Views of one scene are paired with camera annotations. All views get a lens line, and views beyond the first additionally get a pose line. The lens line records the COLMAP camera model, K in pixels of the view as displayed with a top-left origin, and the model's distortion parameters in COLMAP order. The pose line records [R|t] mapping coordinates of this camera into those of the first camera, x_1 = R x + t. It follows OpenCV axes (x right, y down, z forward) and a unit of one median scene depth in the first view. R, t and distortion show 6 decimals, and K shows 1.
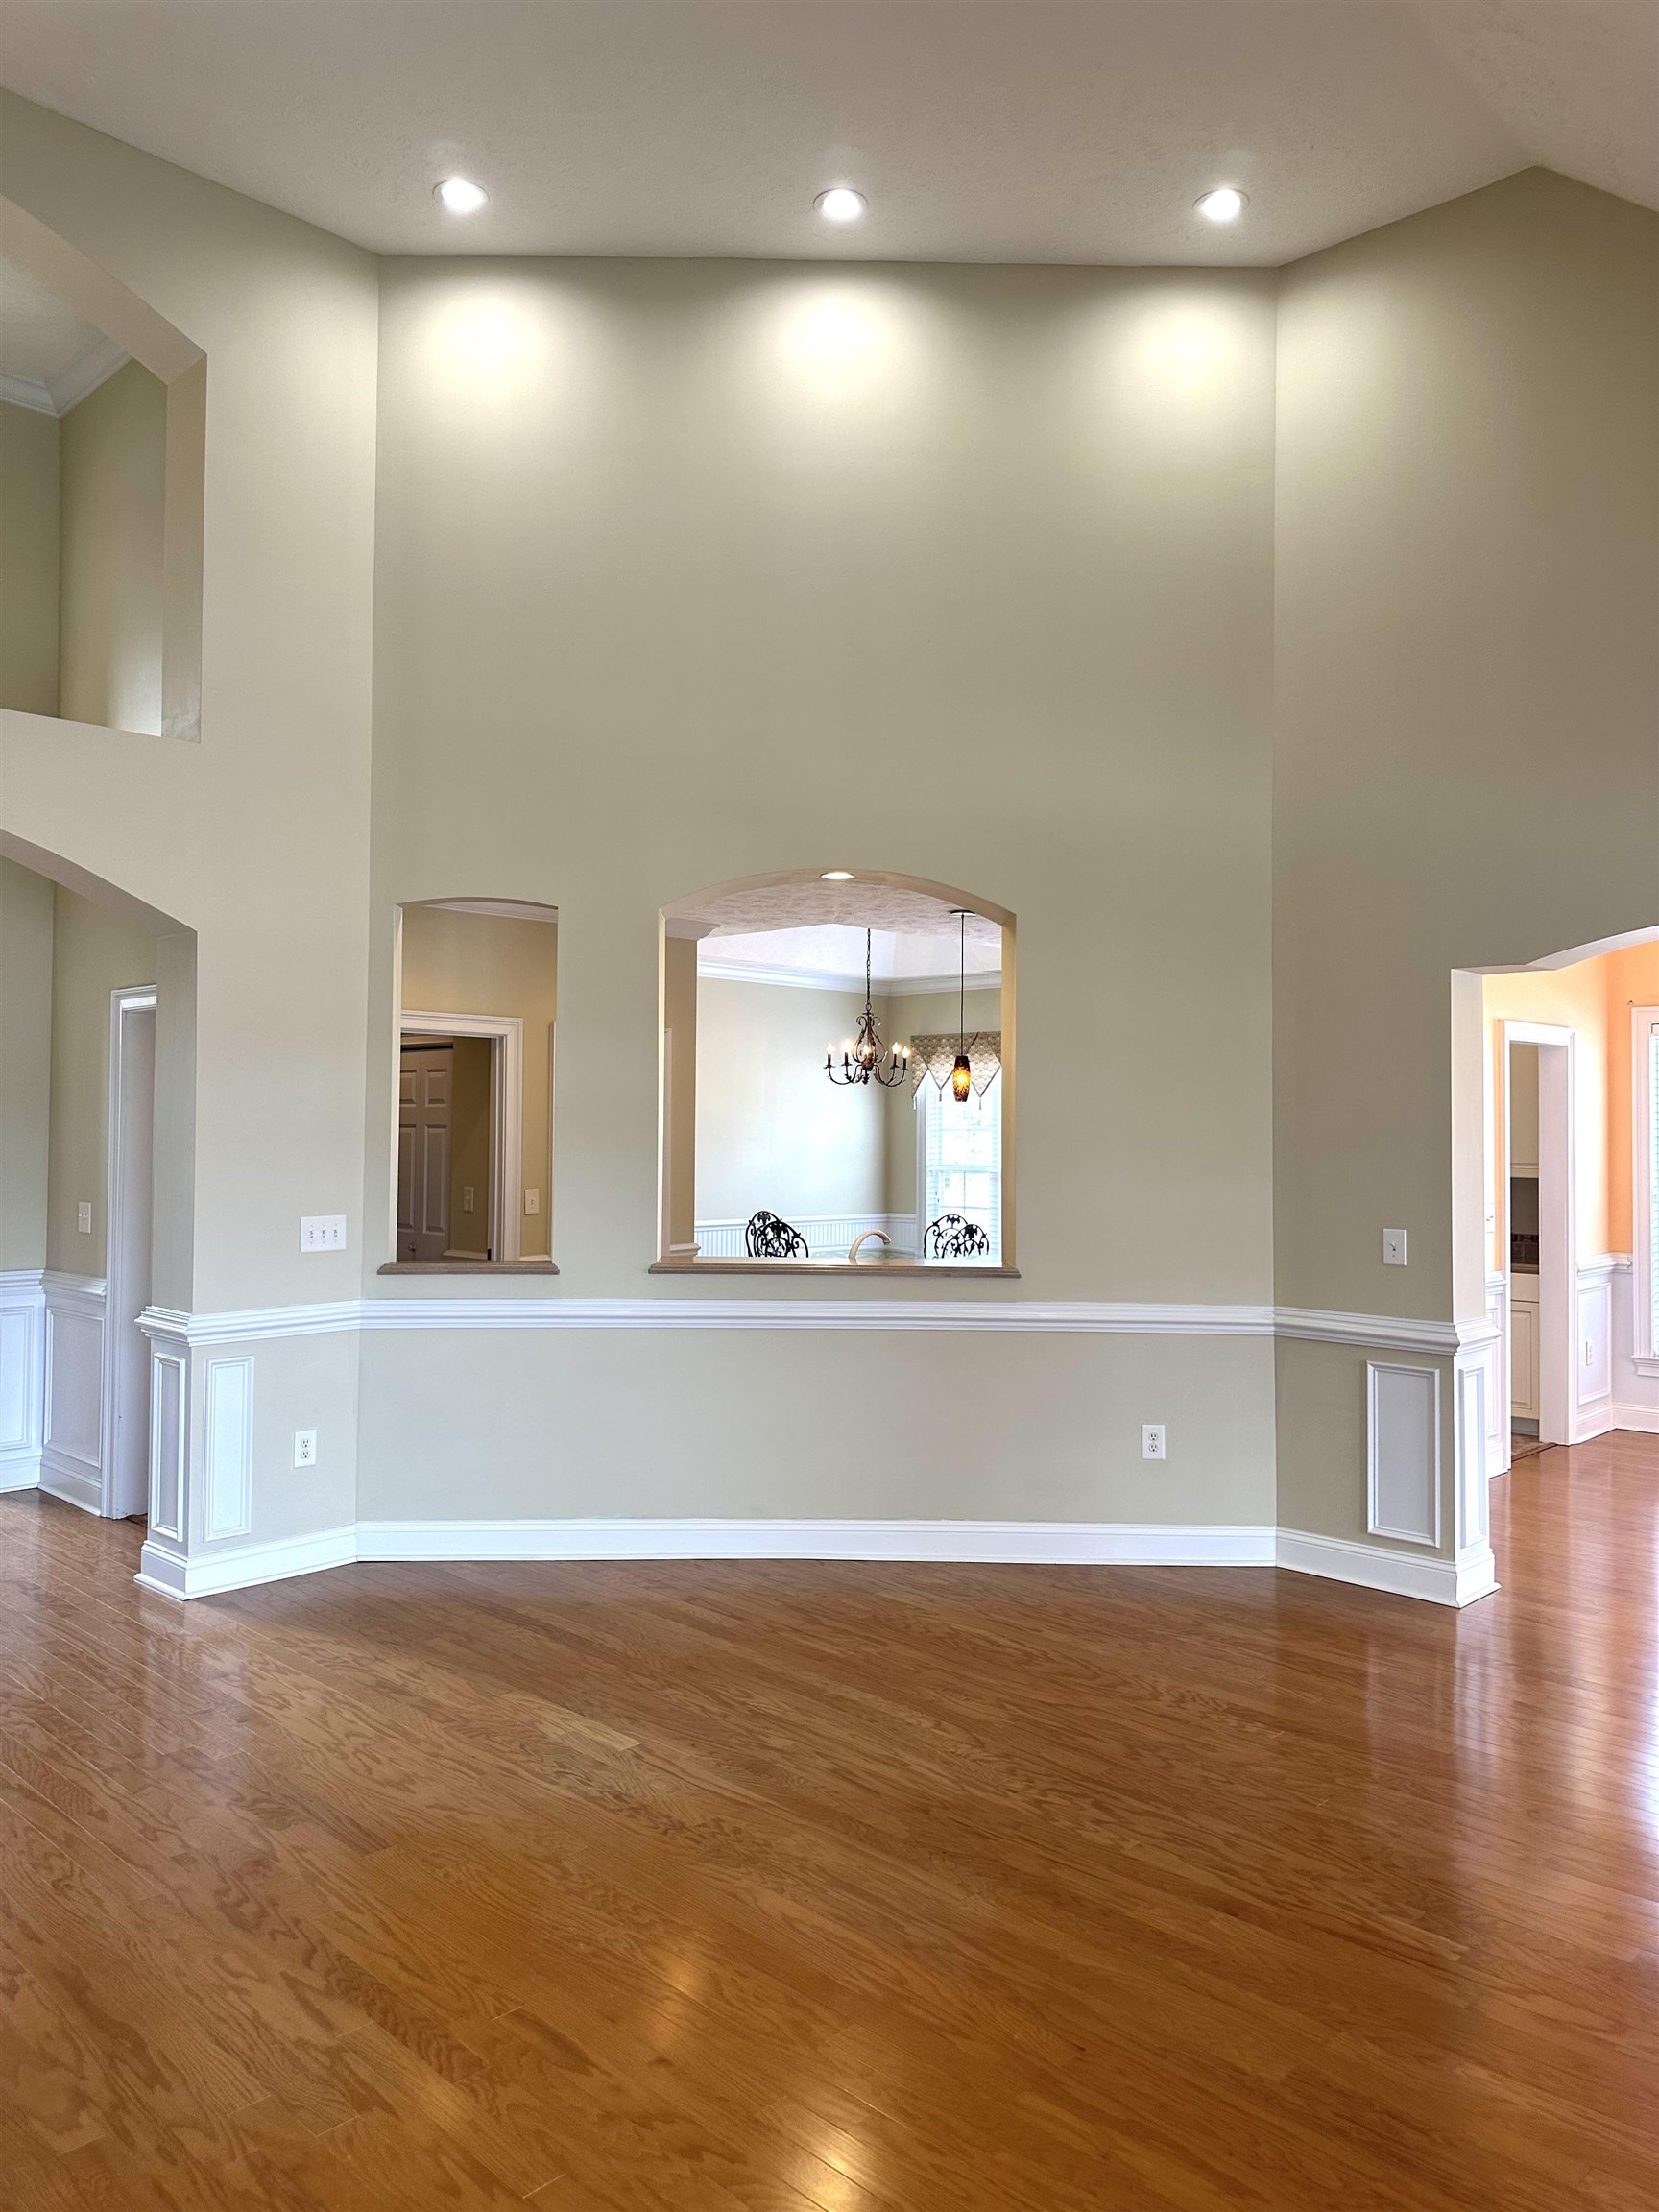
lens RADIAL K [[1570.4, 0, 777.3], [0, 1570.4, 1092.3], [0, 0, 1]] dist [0.019744, -0.017410]
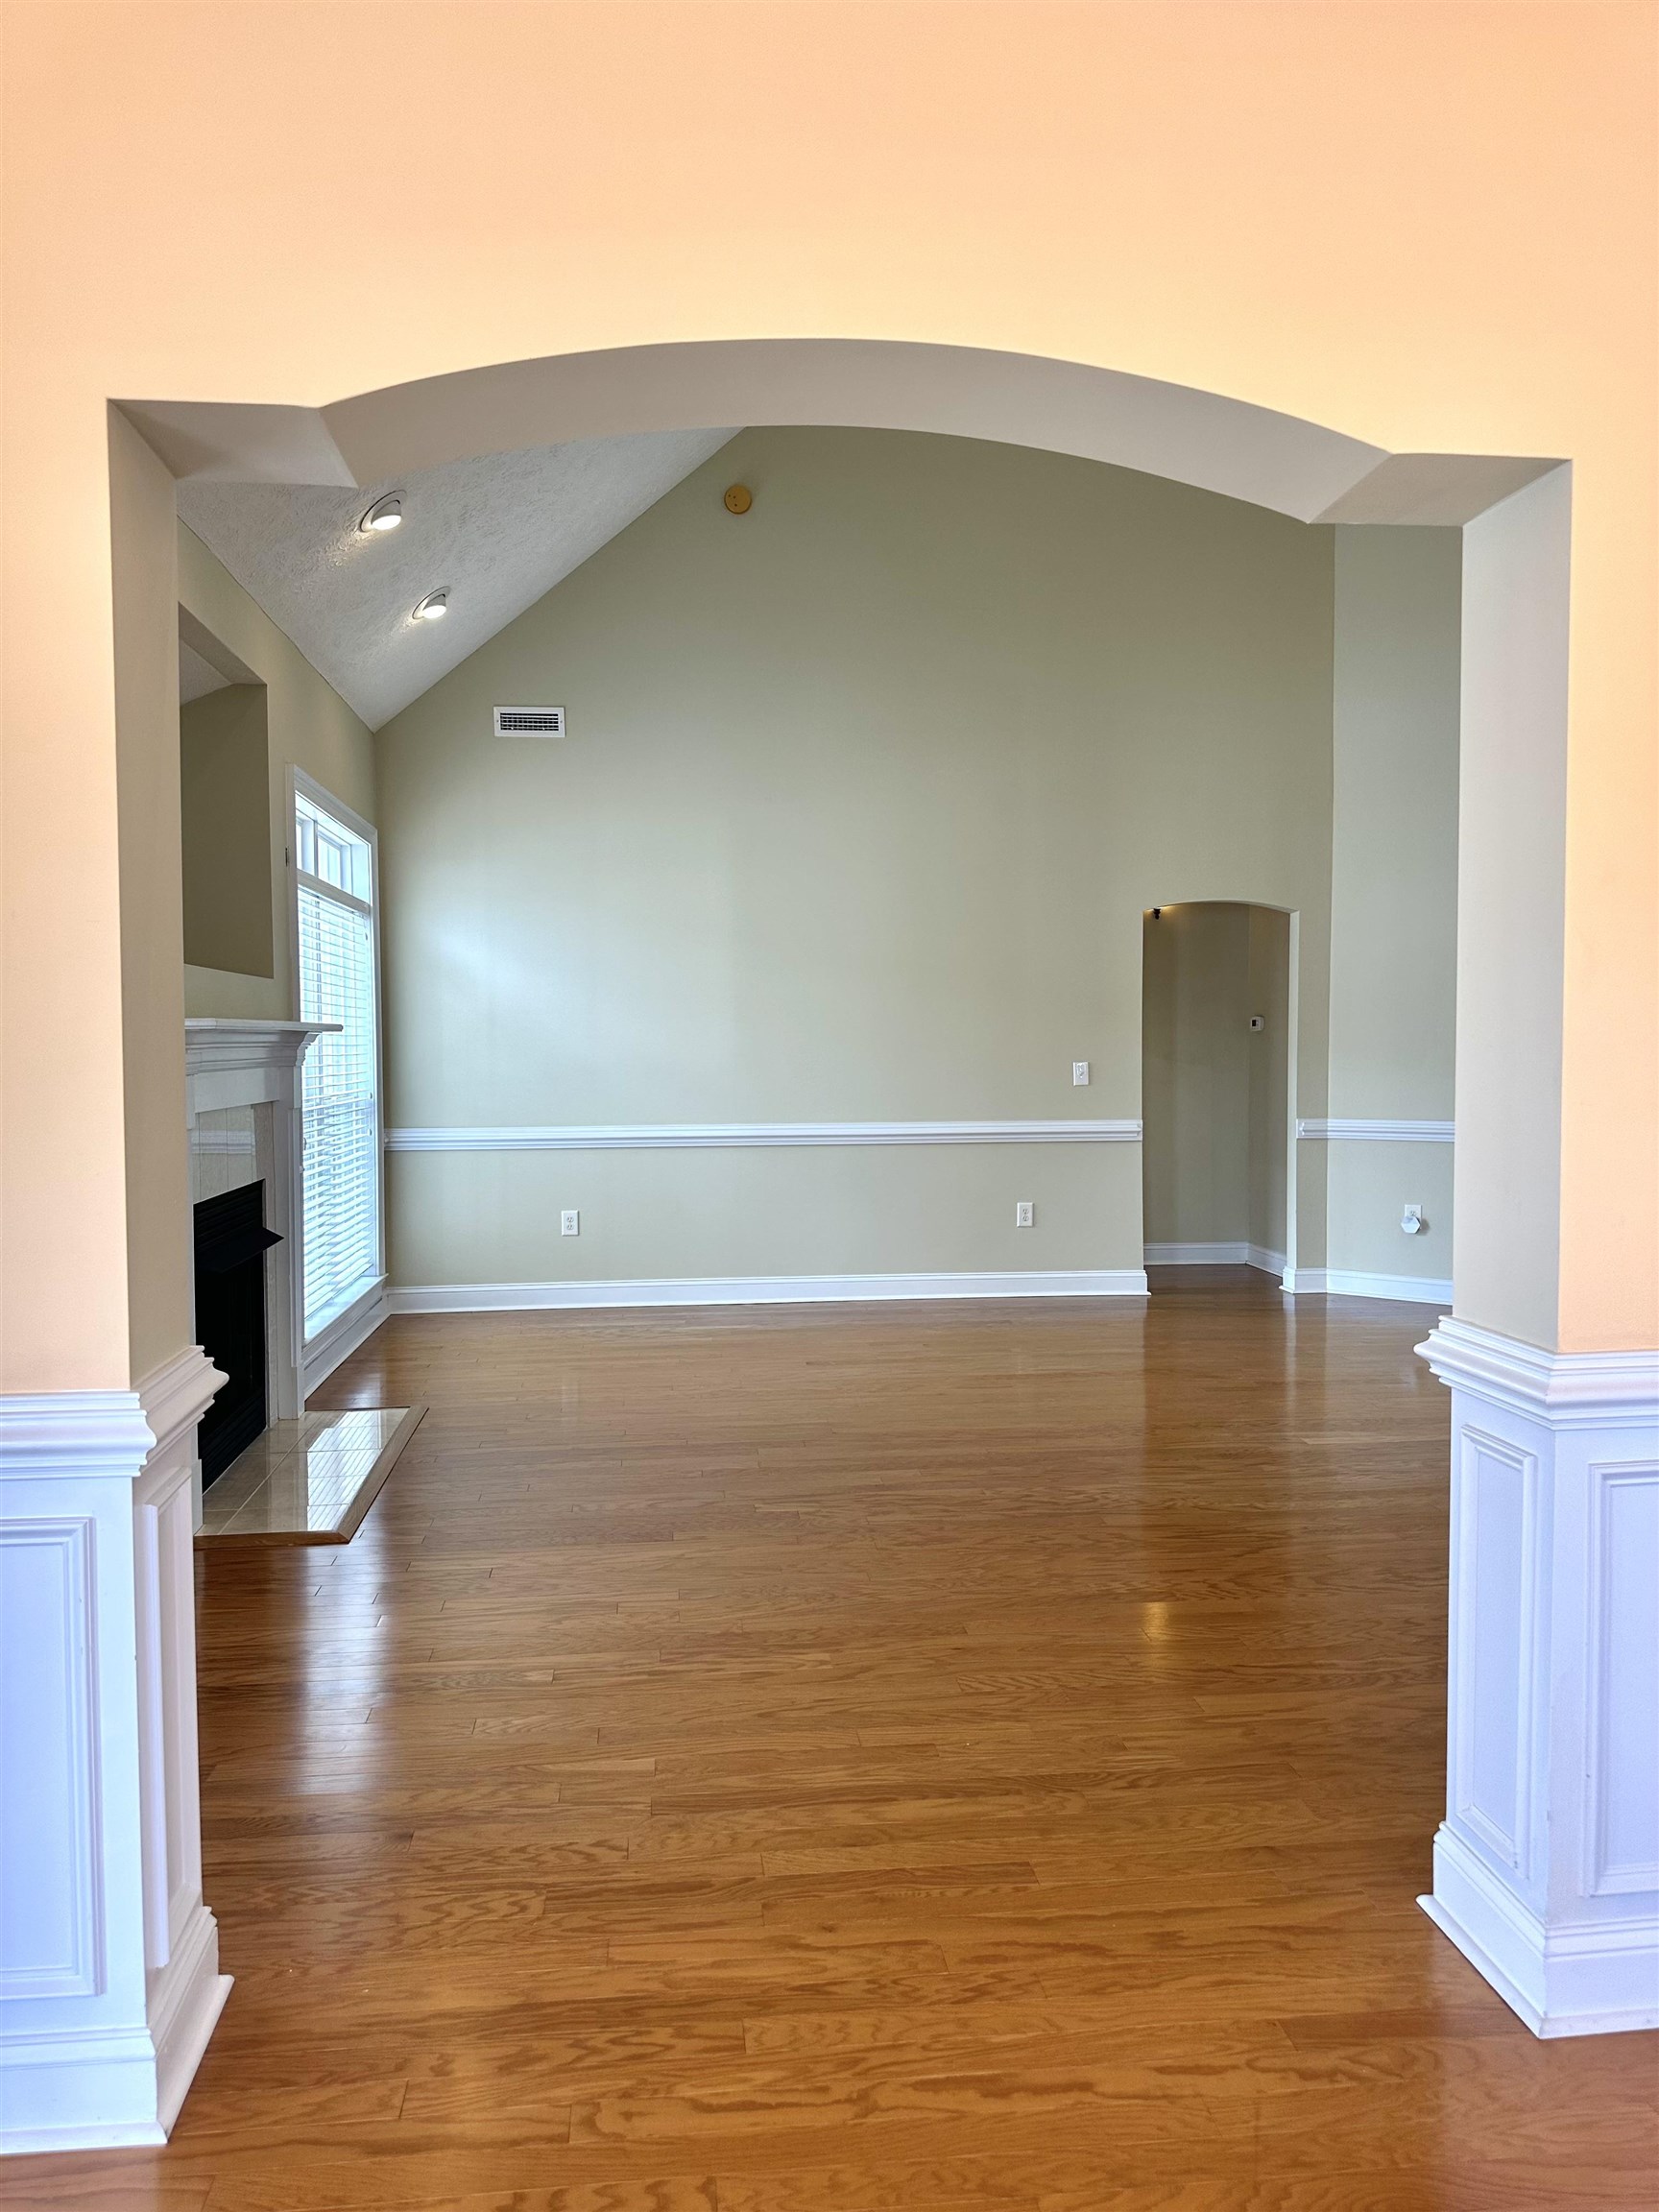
lens RADIAL K [[1570.4, 0, 832.4], [0, 1570.4, 1102.9], [0, 0, 1]] dist [0.019744, -0.017410]
pose [[-0.615946, 0.028211, -0.787283, 1.141352], [0.014071, 0.999593, 0.024809, 0.091929], [0.787662, 0.004203, -0.616093, 1.452054]]
